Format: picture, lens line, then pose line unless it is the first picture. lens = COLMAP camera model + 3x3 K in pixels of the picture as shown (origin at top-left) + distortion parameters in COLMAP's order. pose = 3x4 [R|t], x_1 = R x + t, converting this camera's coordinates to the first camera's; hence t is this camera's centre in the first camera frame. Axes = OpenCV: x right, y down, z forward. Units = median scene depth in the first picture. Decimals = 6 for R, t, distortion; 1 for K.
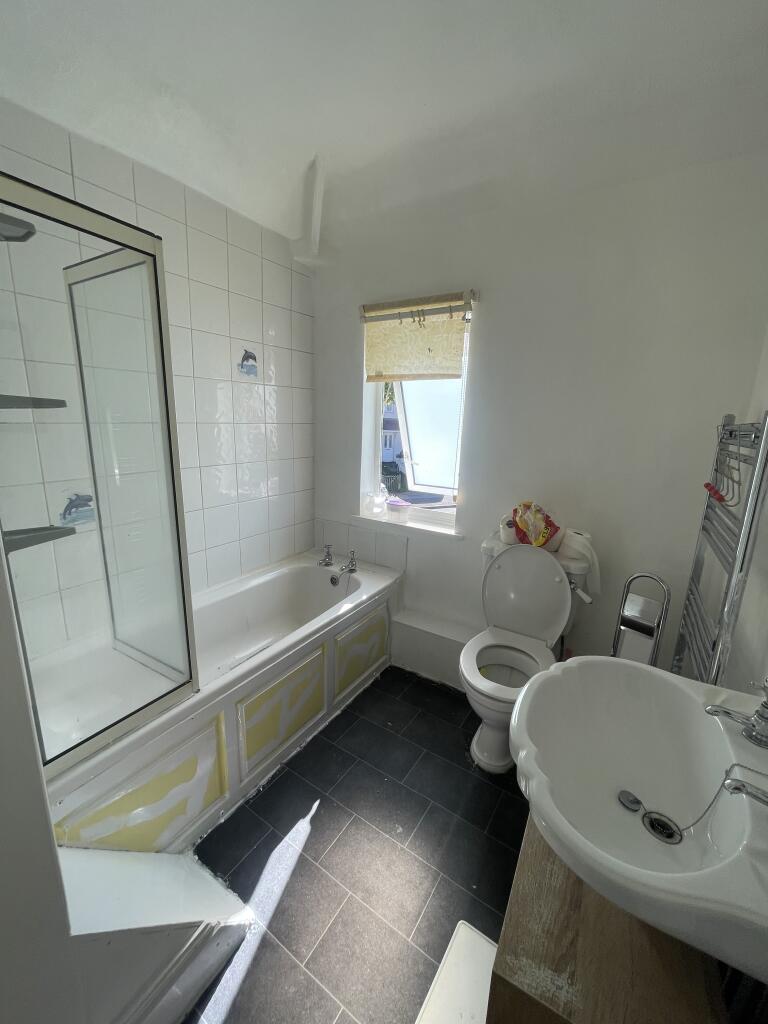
lens RADIAL K [[412.3, 0, 382.1], [0, 412.3, 508.8], [0, 0, 1]] dist [0.001455, -0.000048]
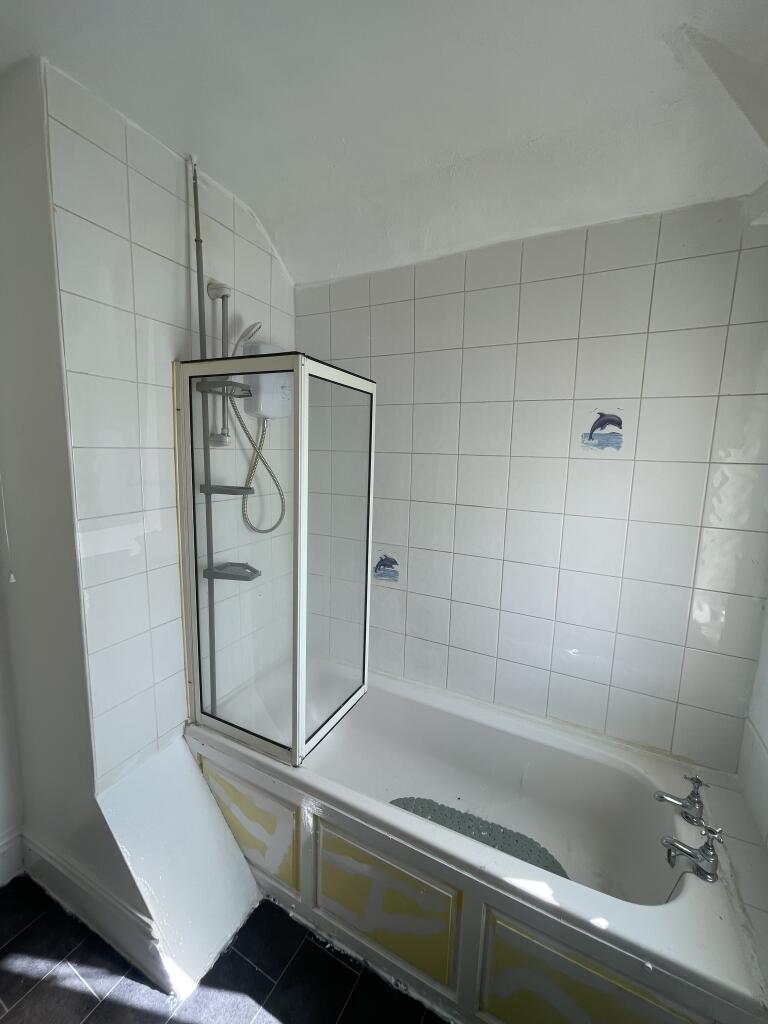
lens RADIAL K [[412.3, 0, 383.5], [0, 412.3, 511.2], [0, 0, 1]] dist [0.001455, -0.000048]
pose [[0.093769, 0.120989, -0.988215, 0.367248], [-0.243464, 0.965239, 0.095074, -0.230322], [0.965367, 0.231680, 0.119965, 0.682408]]
